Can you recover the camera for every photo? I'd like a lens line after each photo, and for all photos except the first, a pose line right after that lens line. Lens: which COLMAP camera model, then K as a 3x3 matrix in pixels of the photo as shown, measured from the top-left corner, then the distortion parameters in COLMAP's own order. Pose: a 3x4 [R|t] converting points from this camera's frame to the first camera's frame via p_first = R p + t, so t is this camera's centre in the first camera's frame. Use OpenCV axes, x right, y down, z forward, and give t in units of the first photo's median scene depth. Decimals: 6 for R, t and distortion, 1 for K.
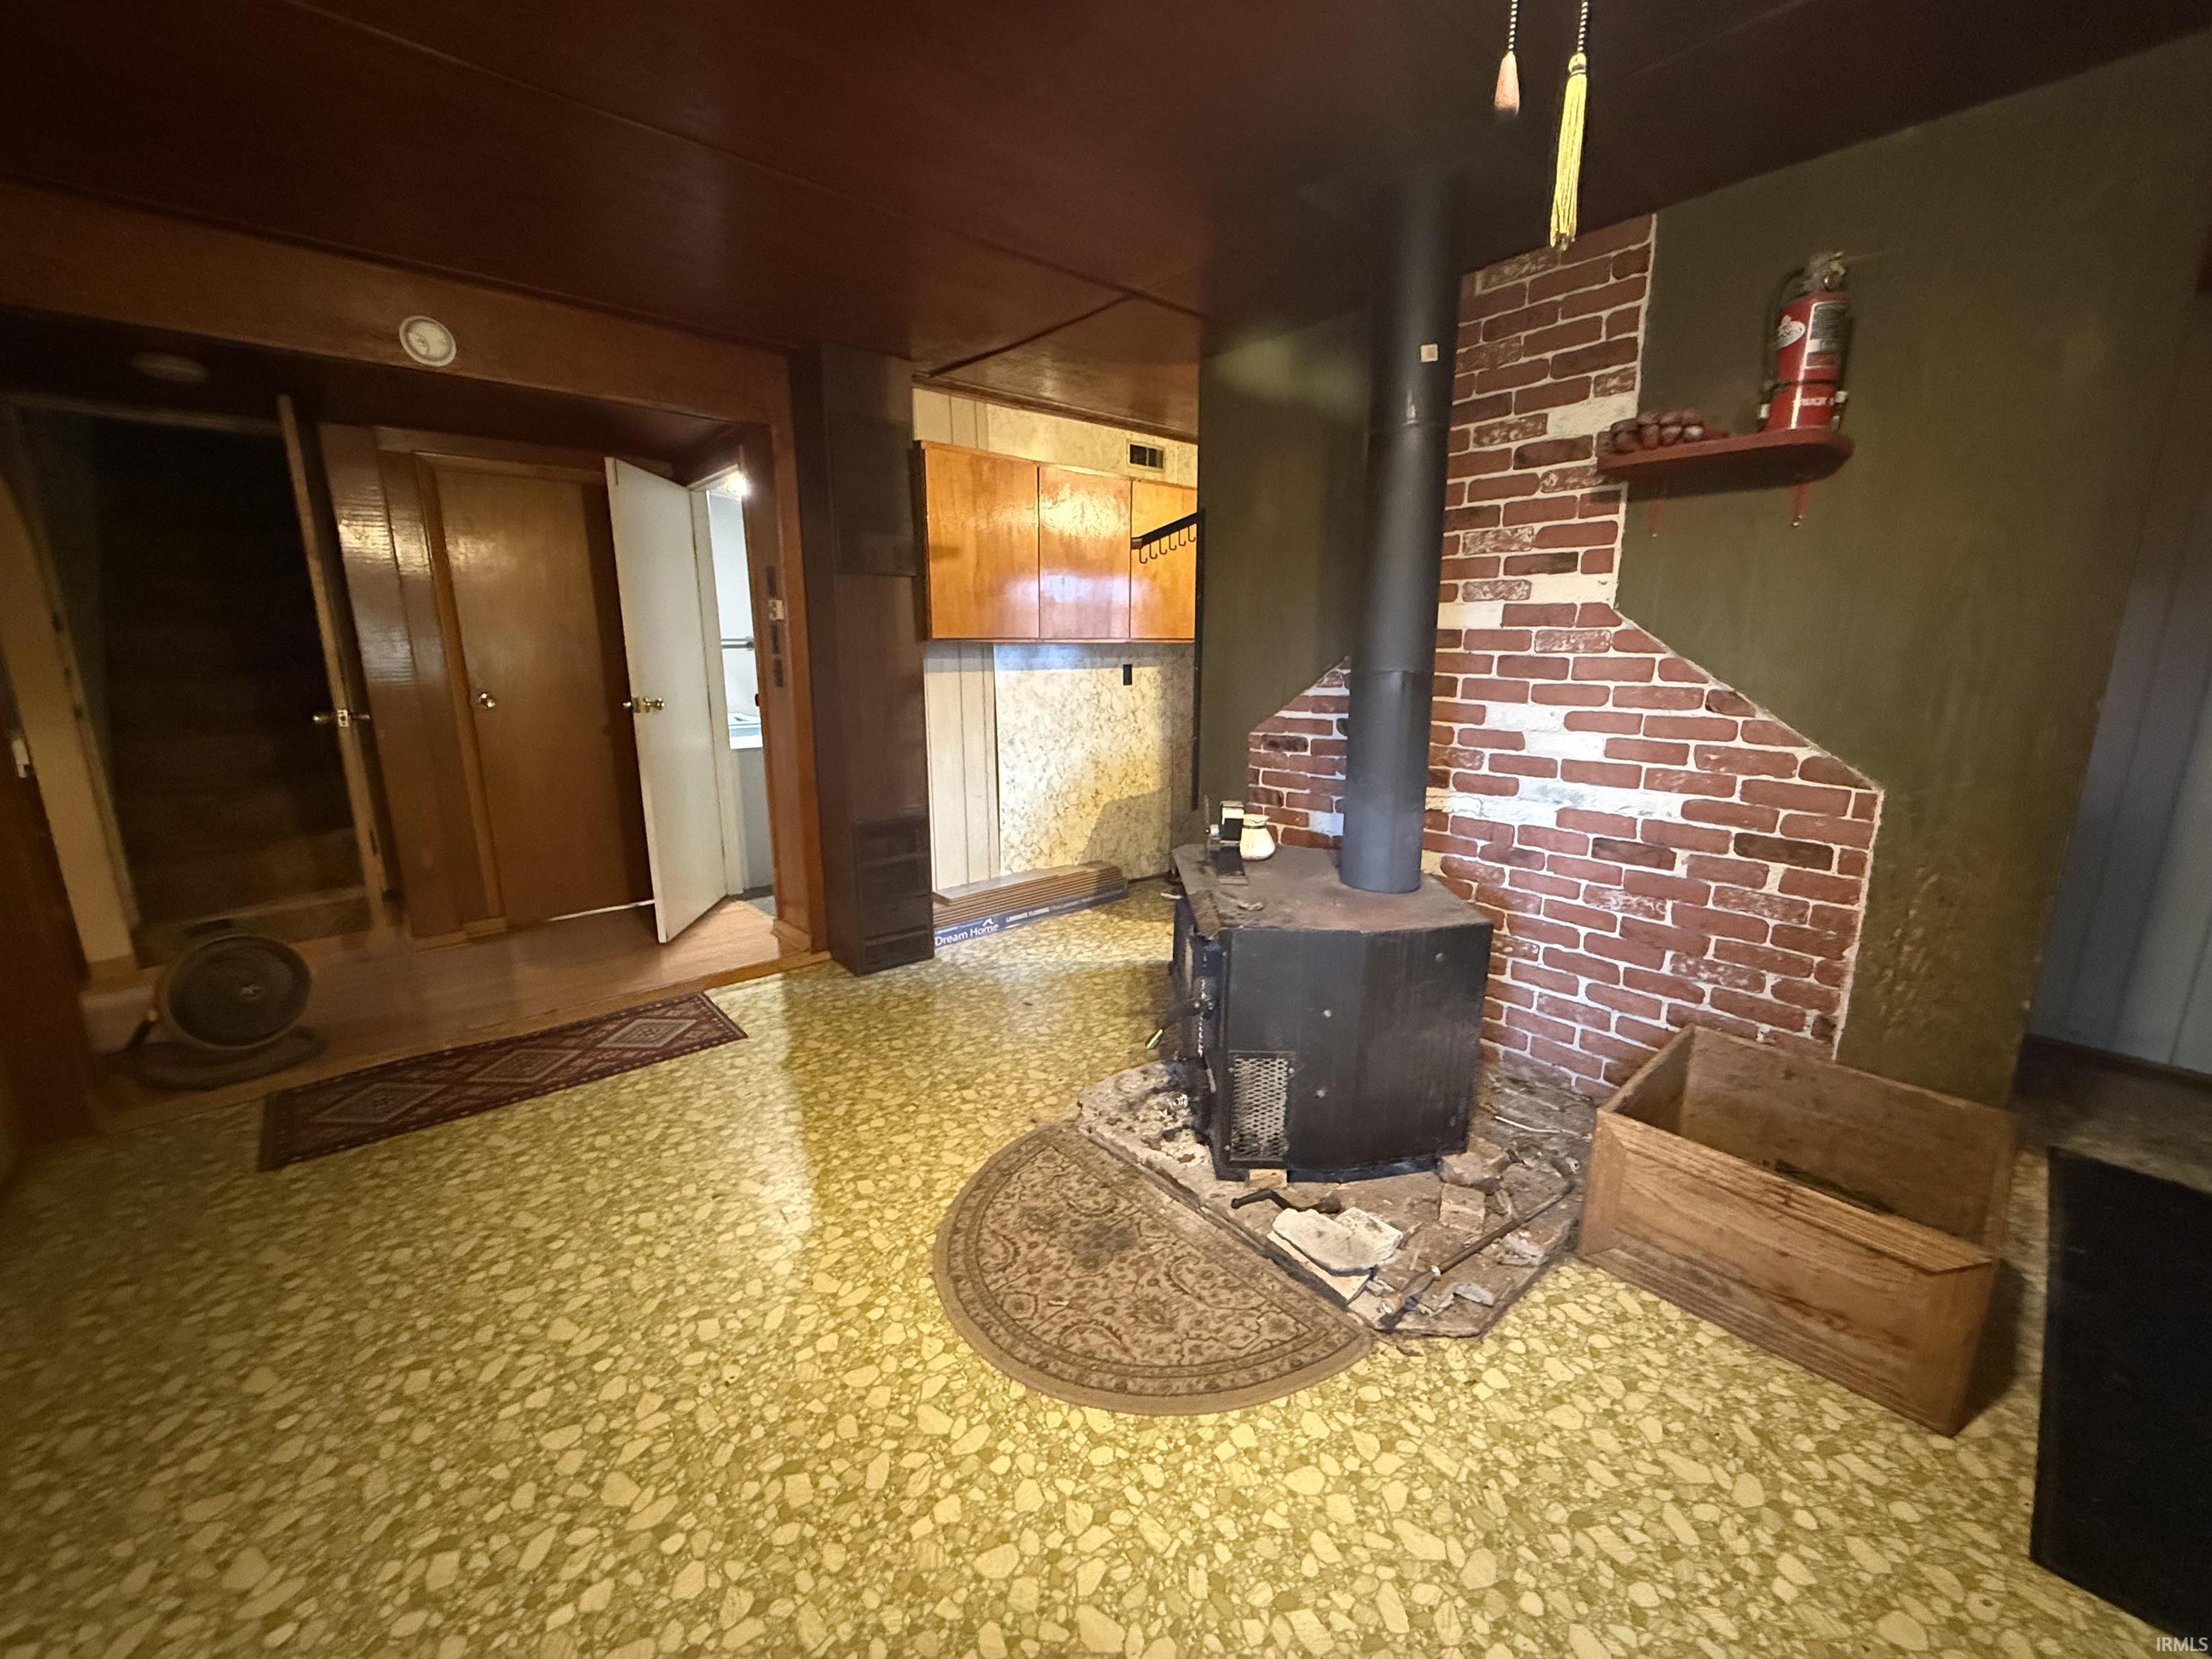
lens RADIAL K [[842.8, 0, 1102.6], [0, 842.8, 840.3], [0, 0, 1]] dist [0.018918, 0.000390]
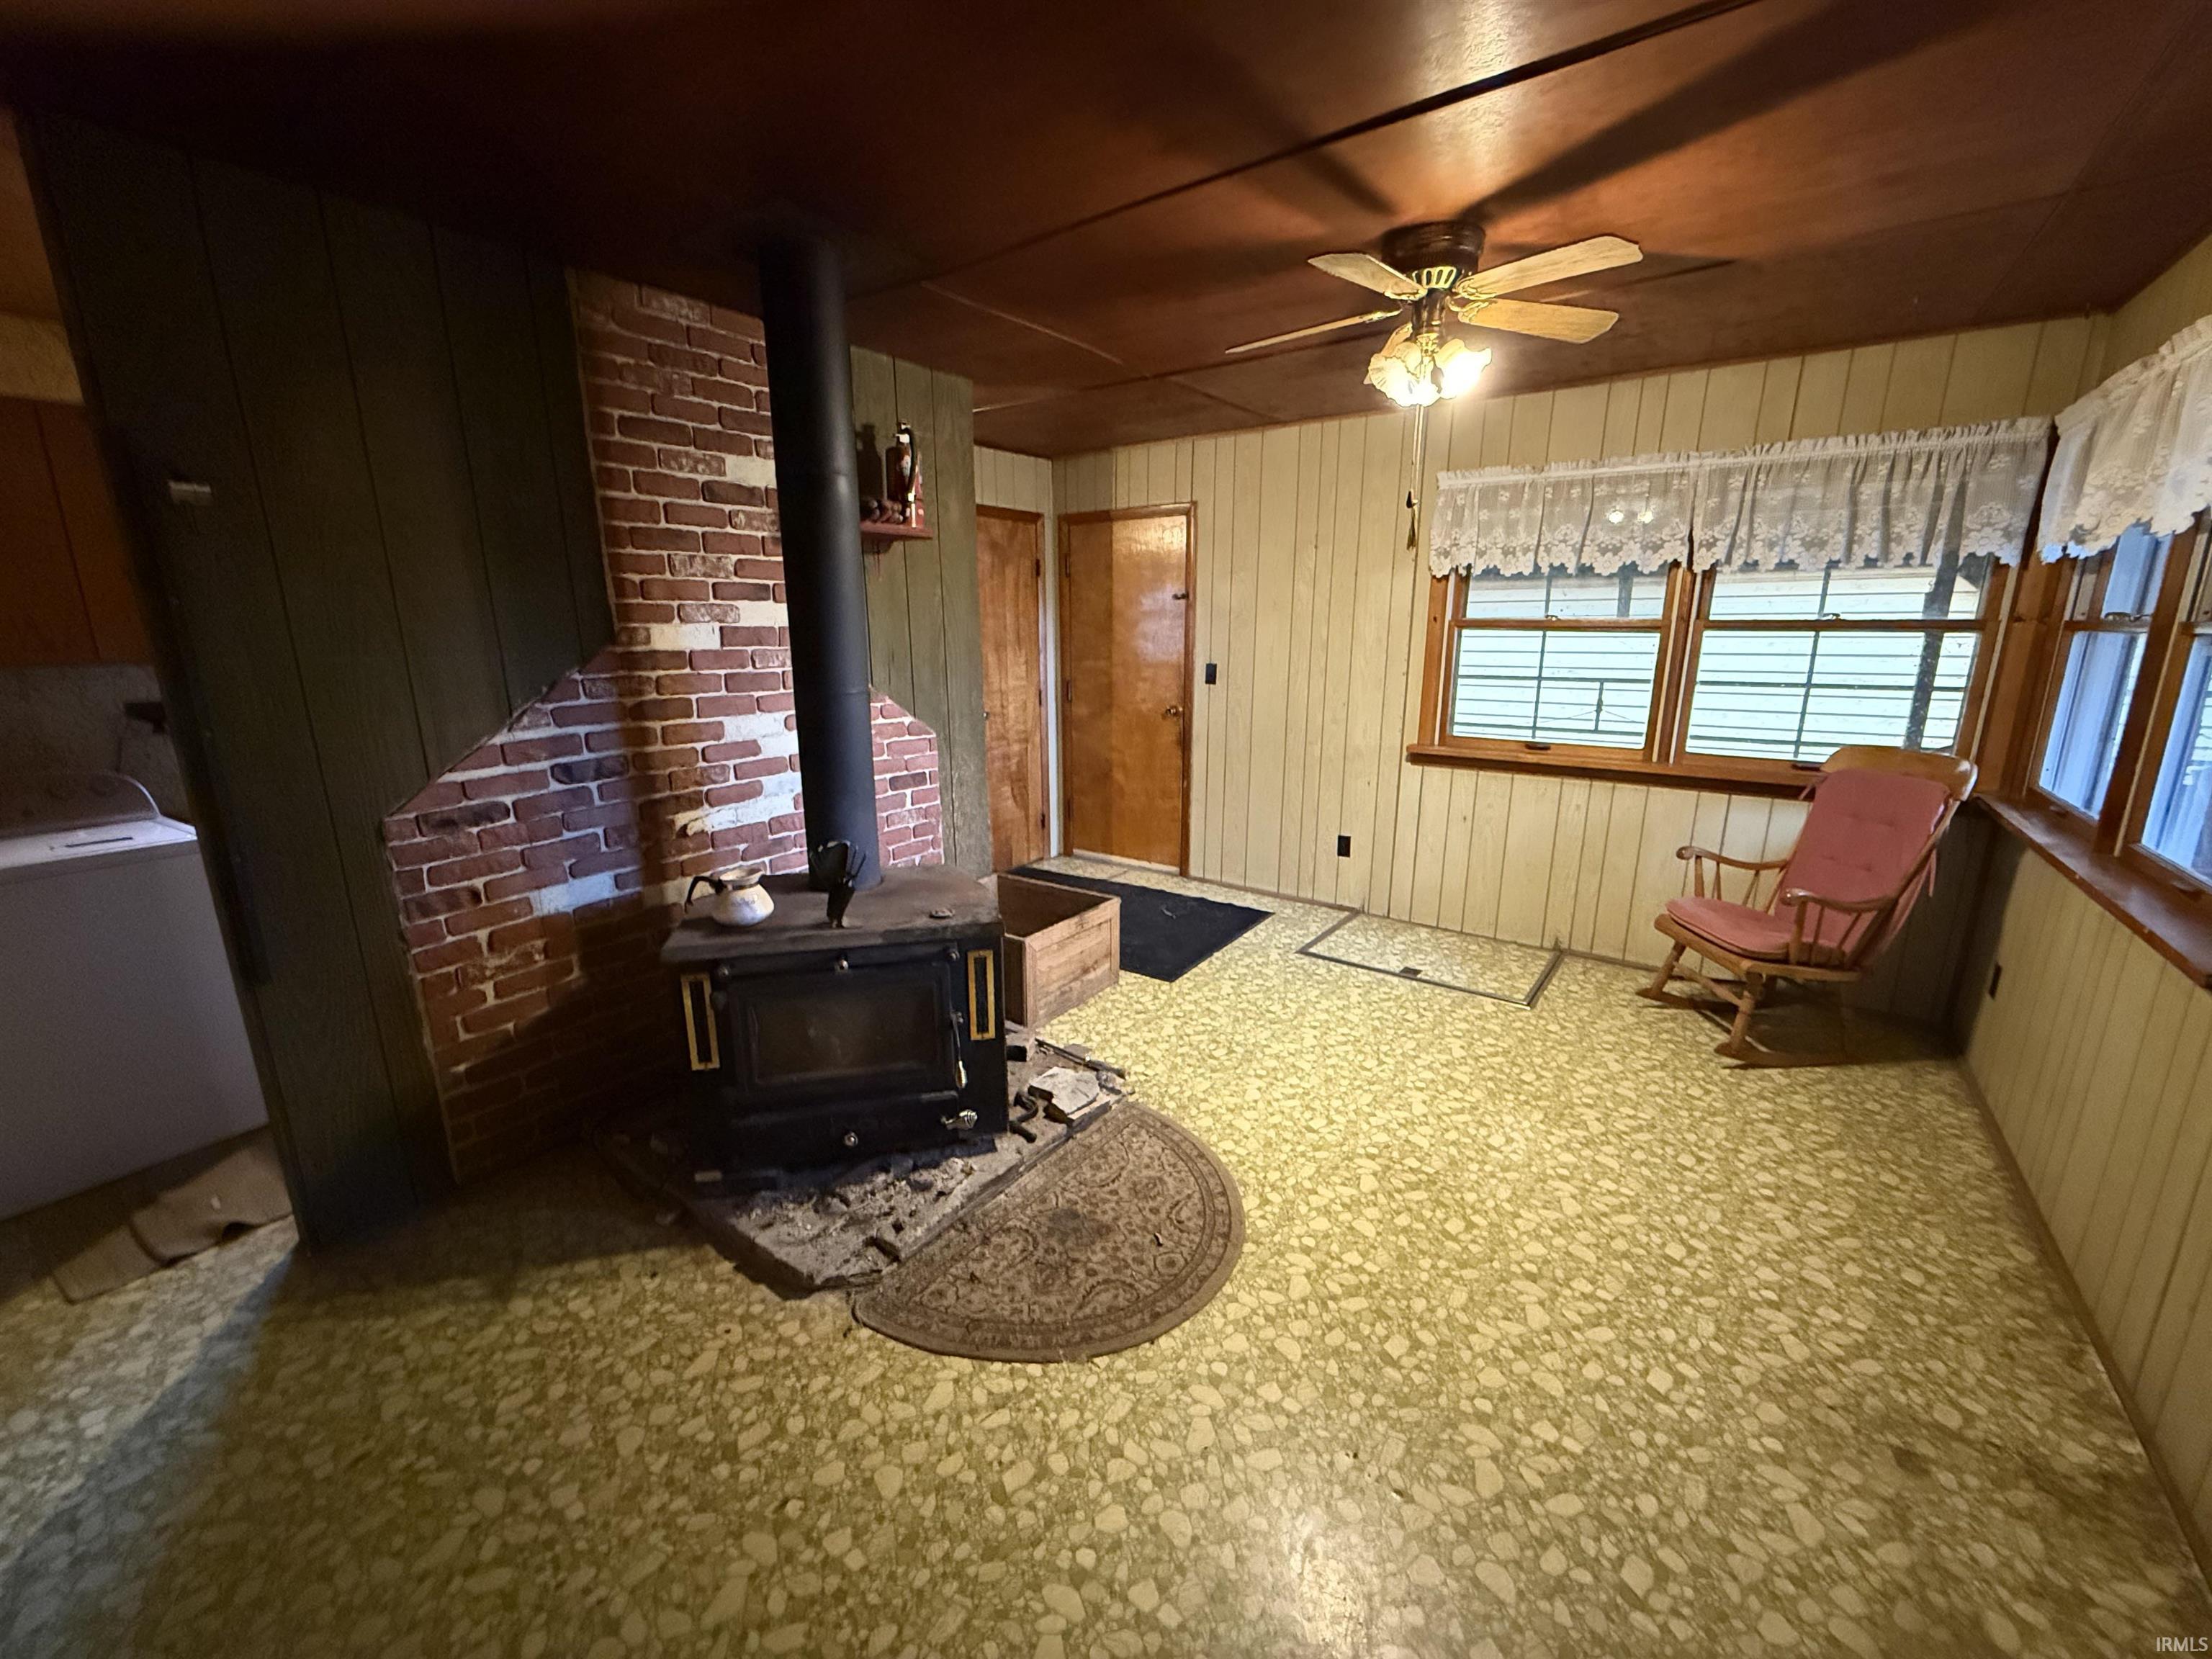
lens RADIAL K [[887.3, 0, 1099.0], [0, 887.3, 844.7], [0, 0, 1]] dist [-0.013586, 0.000194]
pose [[-0.213725, -0.217028, 0.952481, -0.771476], [0.257526, 0.928004, 0.269237, -0.202918], [-0.942339, 0.302832, -0.142447, 0.807290]]
